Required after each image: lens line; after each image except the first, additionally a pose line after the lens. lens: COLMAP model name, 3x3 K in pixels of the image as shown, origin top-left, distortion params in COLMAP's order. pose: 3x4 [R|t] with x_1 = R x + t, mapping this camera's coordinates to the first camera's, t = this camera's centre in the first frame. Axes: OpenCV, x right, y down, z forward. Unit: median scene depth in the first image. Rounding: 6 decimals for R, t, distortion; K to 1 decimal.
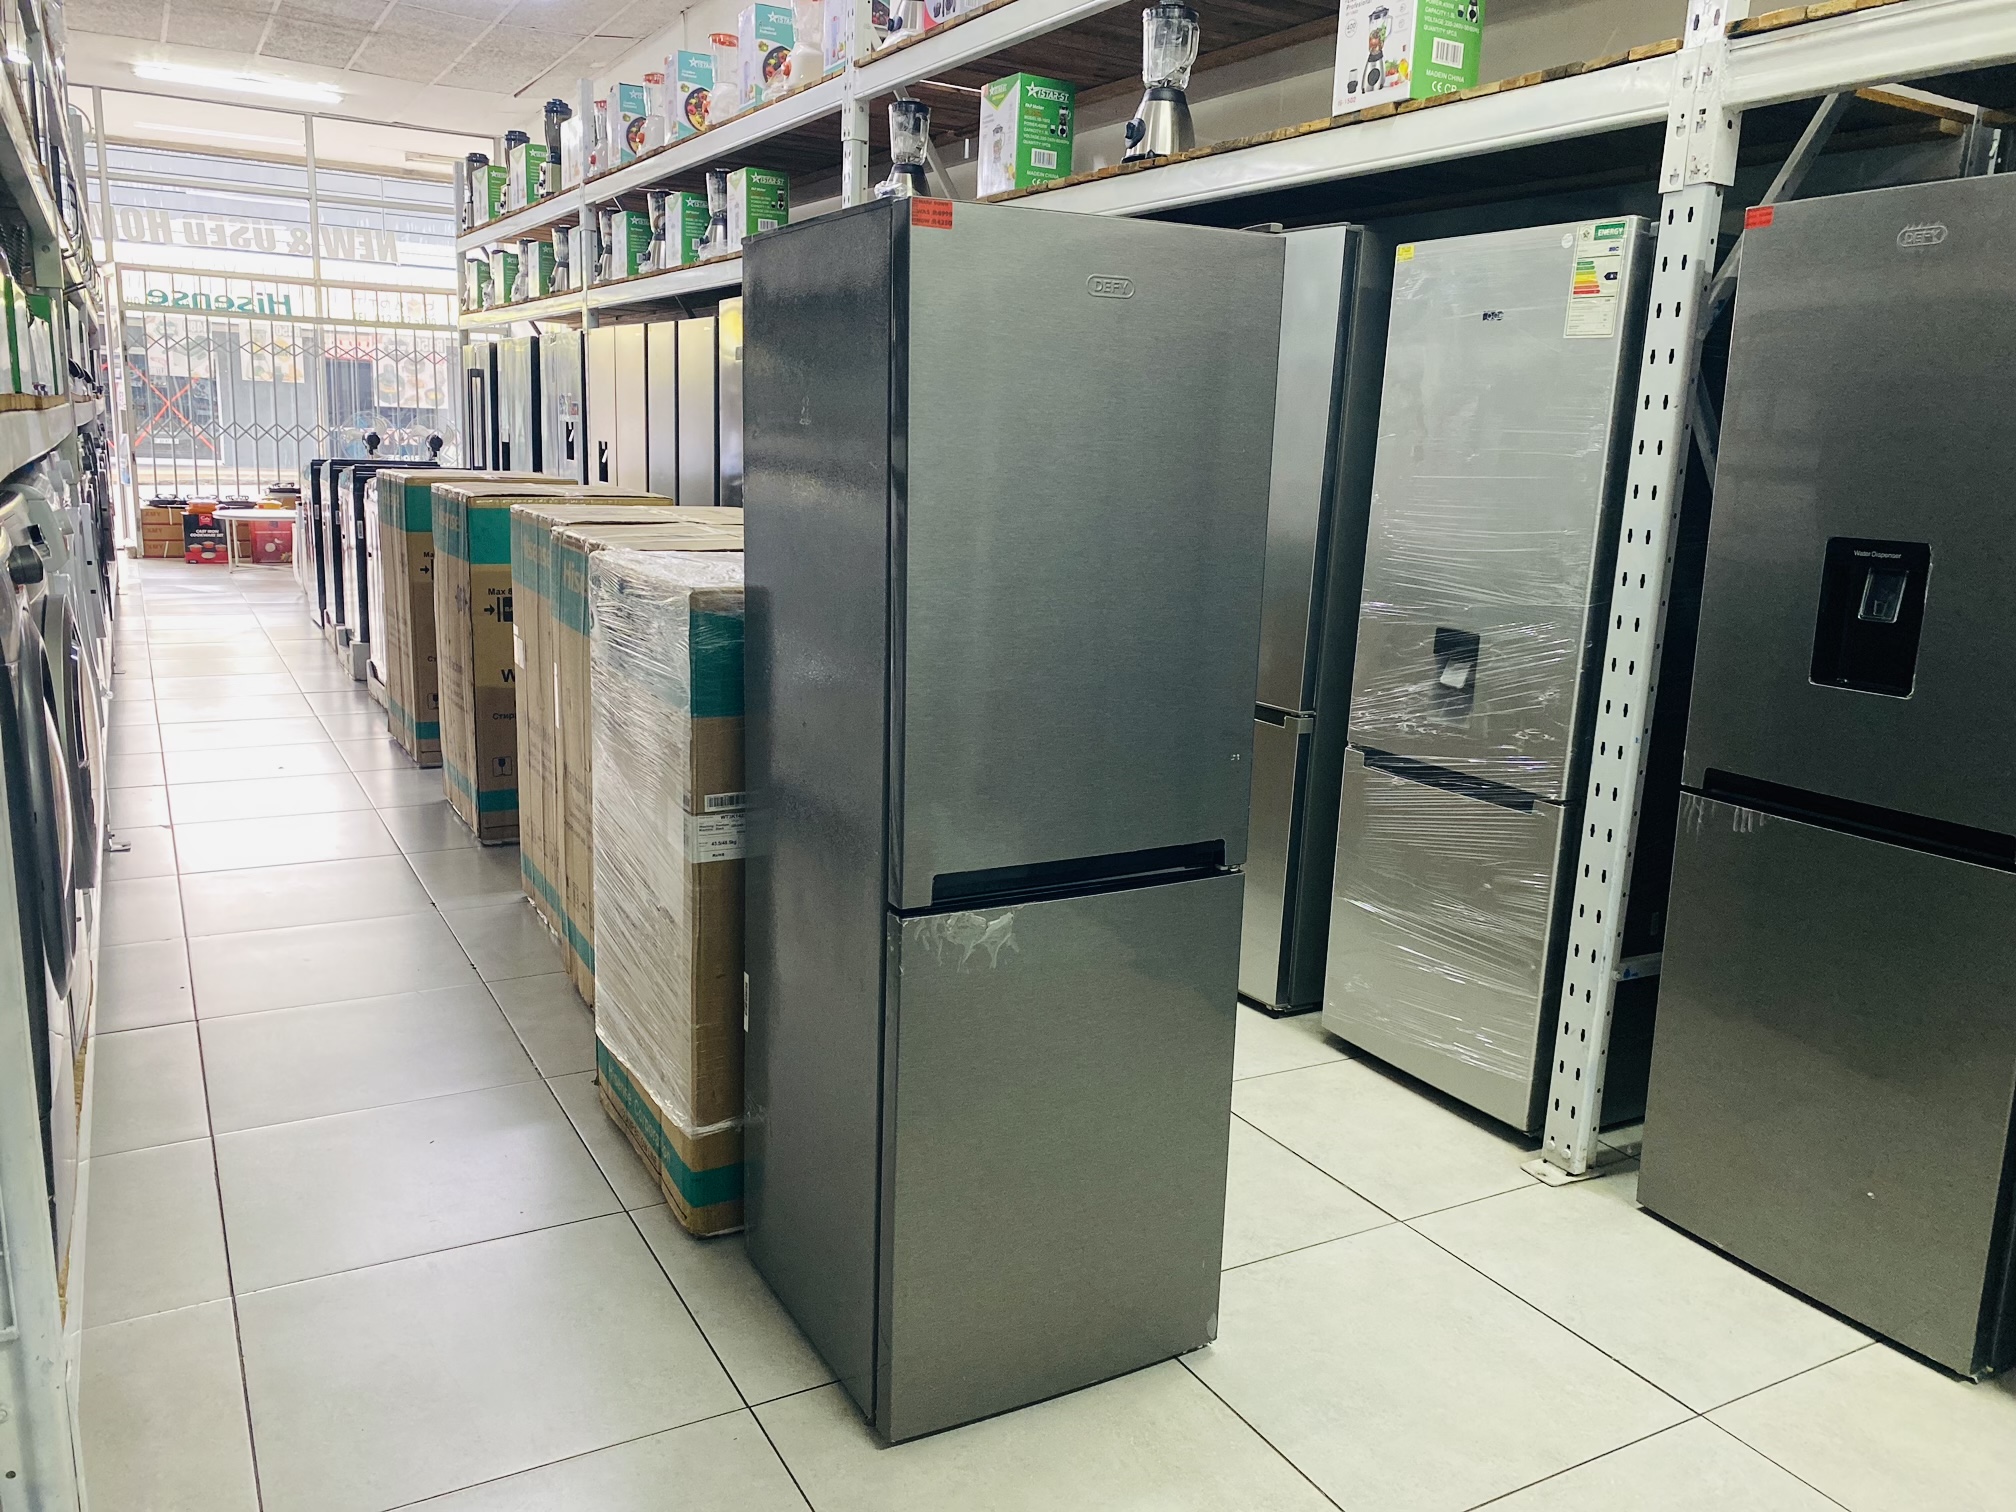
lens RADIAL K [[1537.8, 0, 1002.2], [0, 1537.8, 749.2], [0, 0, 1]] dist [0.017796, -0.016128]
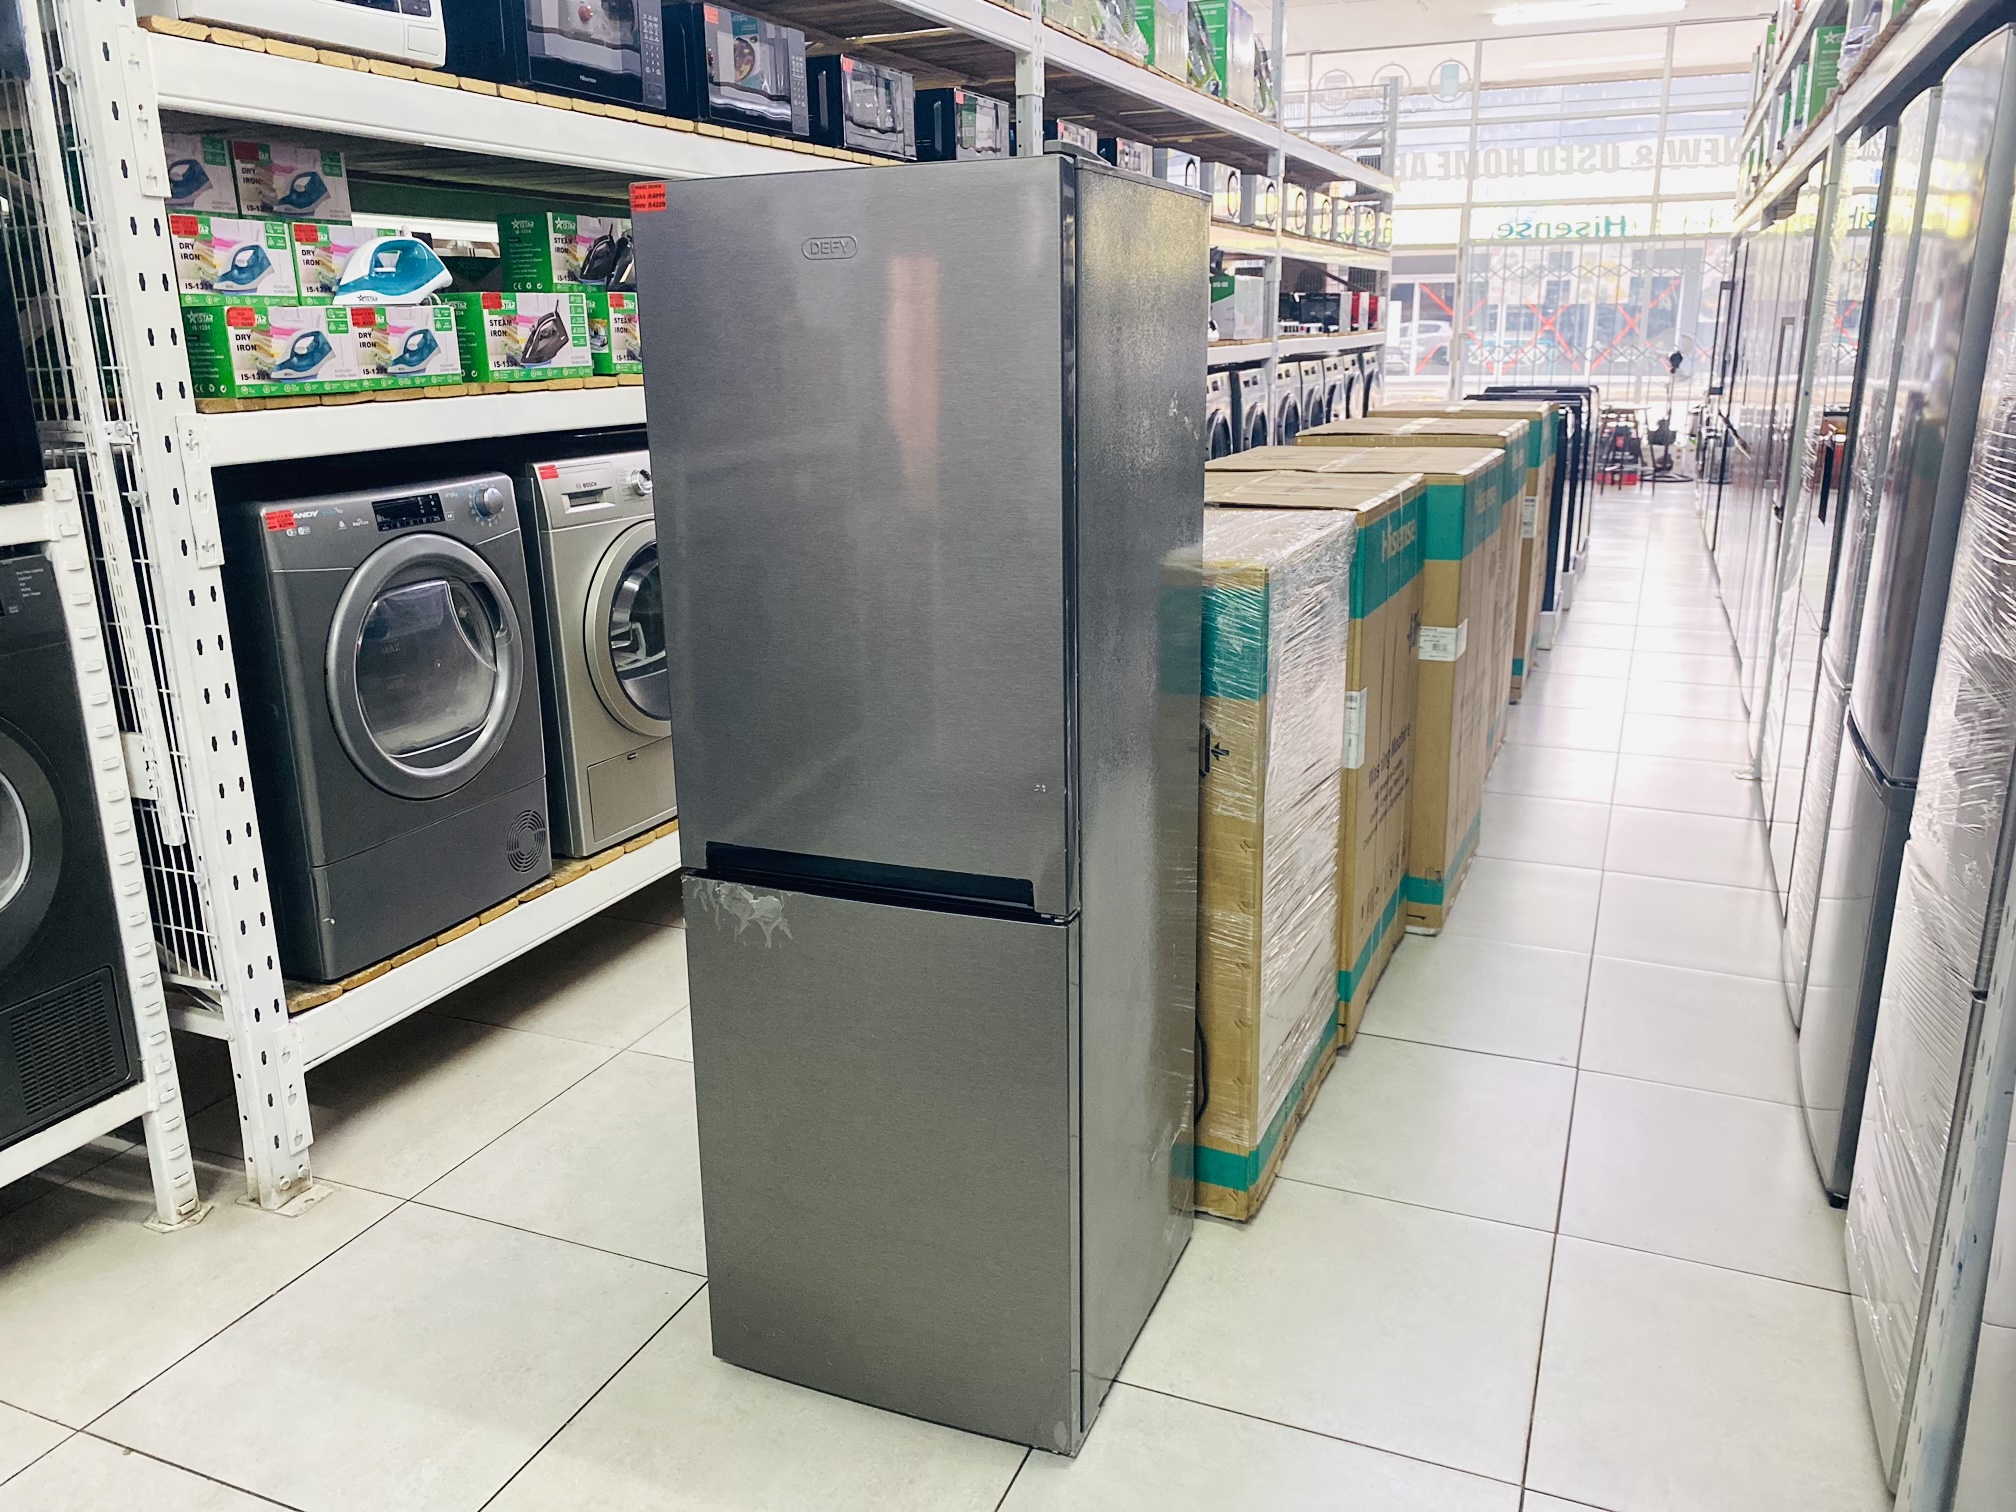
lens RADIAL K [[1537.8, 0, 1017.9], [0, 1537.8, 736.4], [0, 0, 1]] dist [0.017796, -0.016128]
pose [[0.619448, 0.157967, -0.768980, 0.472582], [-0.121639, 0.987029, 0.104774, -0.065781], [0.775557, 0.028635, 0.630628, 0.278204]]
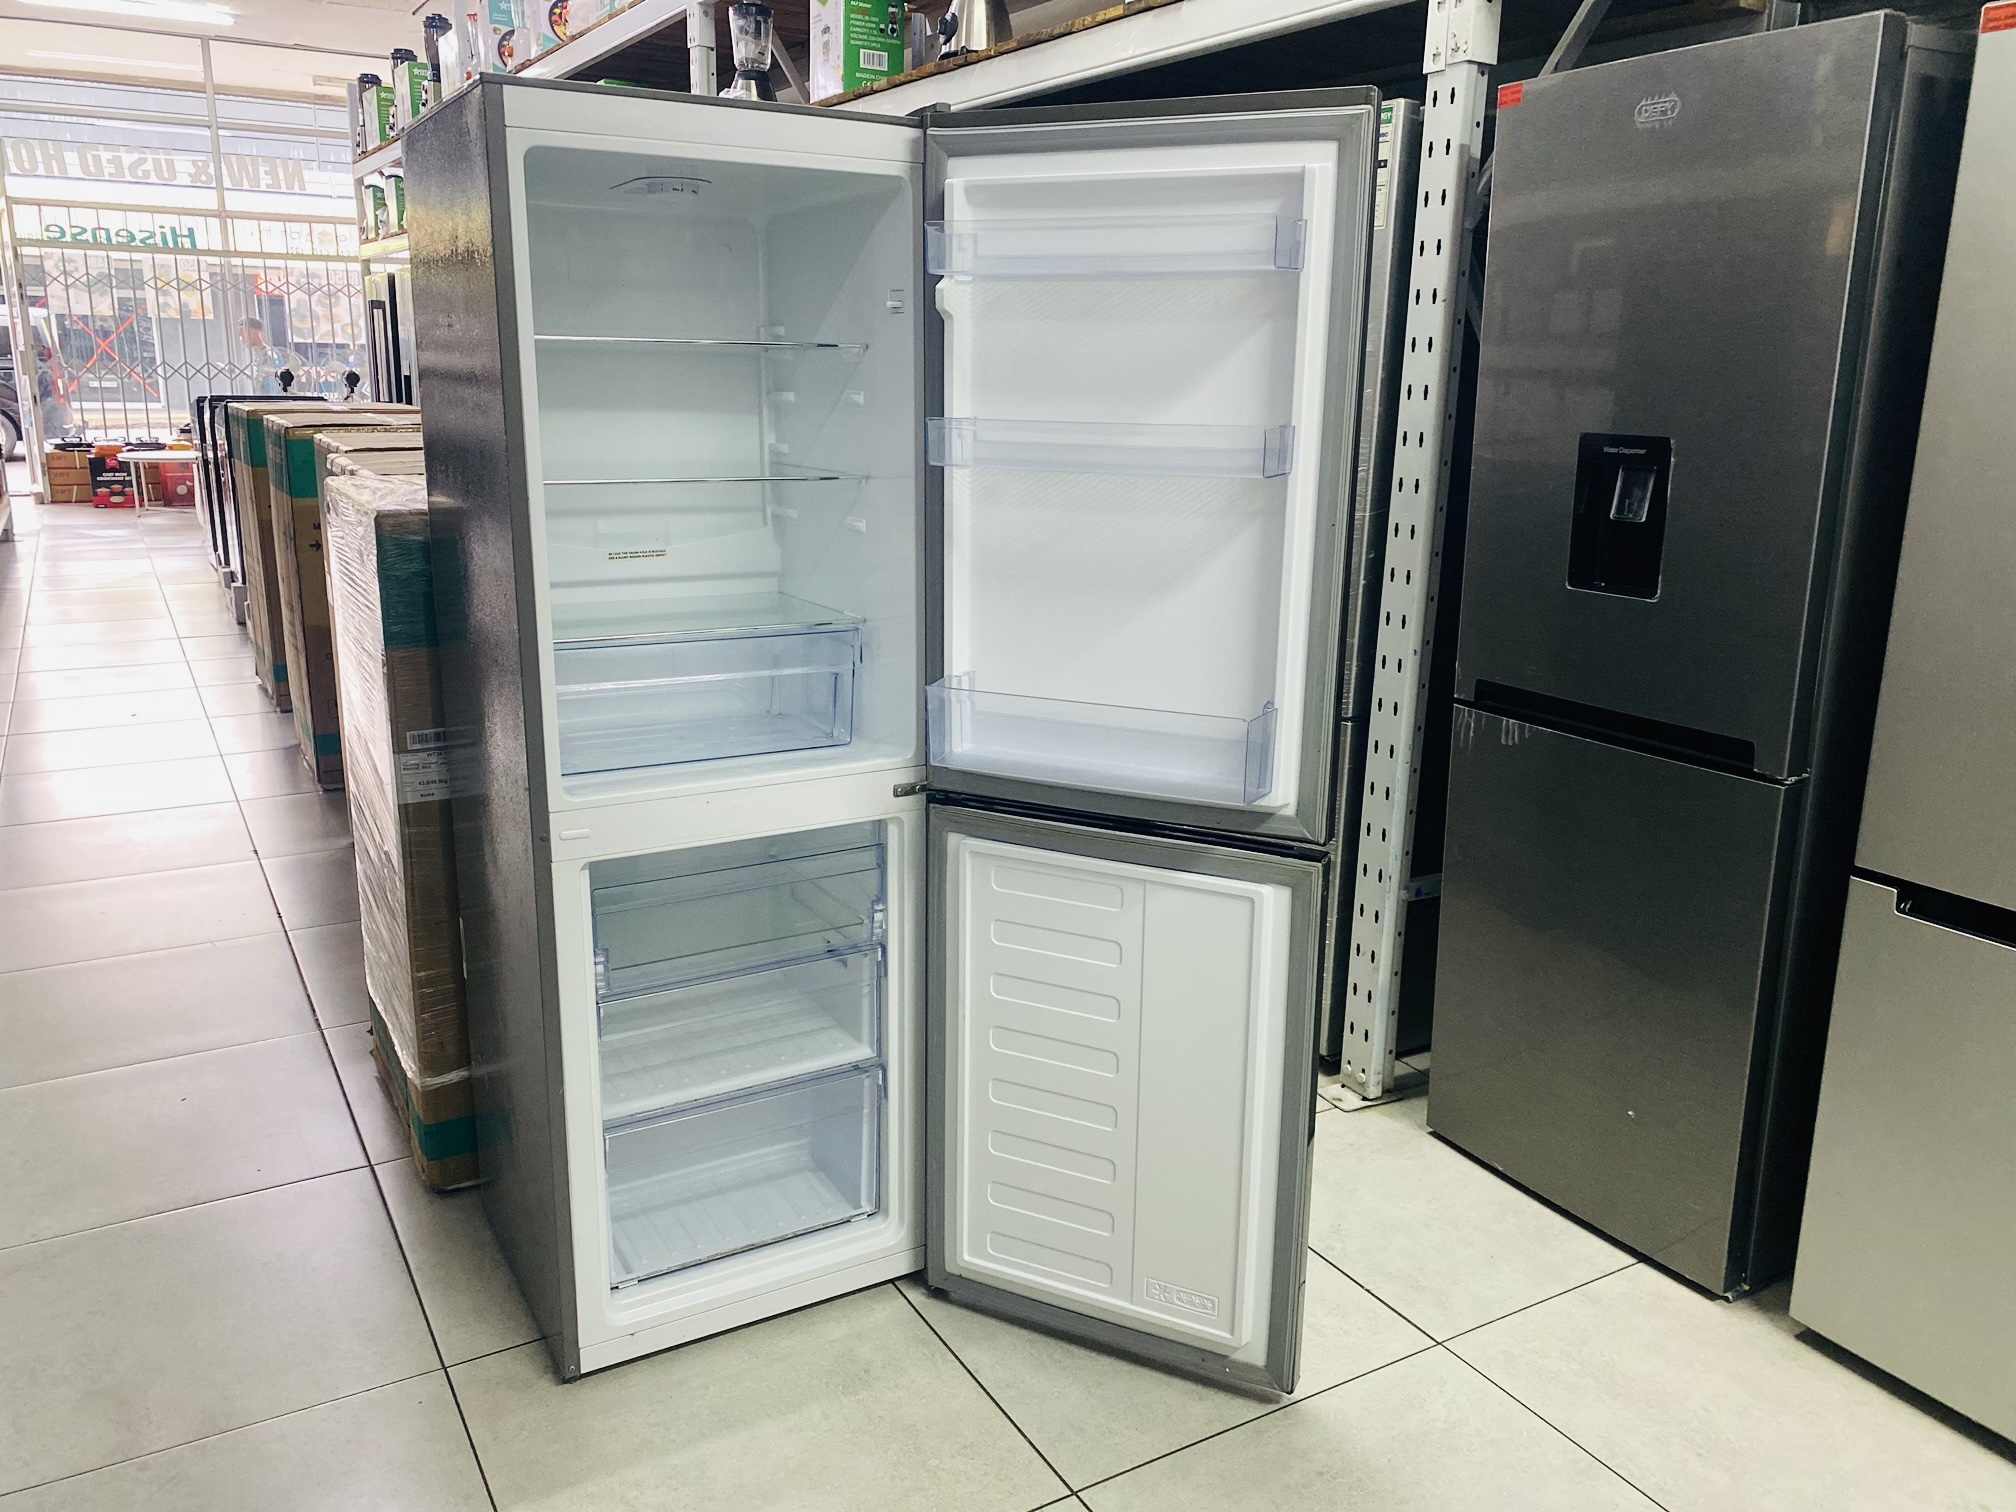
lens RADIAL K [[1537.8, 0, 1016.9], [0, 1537.8, 742.1], [0, 0, 1]] dist [0.017796, -0.016128]
pose [[0.999528, -0.023396, 0.019893, 0.110795], [0.022588, 0.998947, 0.039938, 0.004888], [-0.020806, -0.039470, 0.999004, 0.031401]]
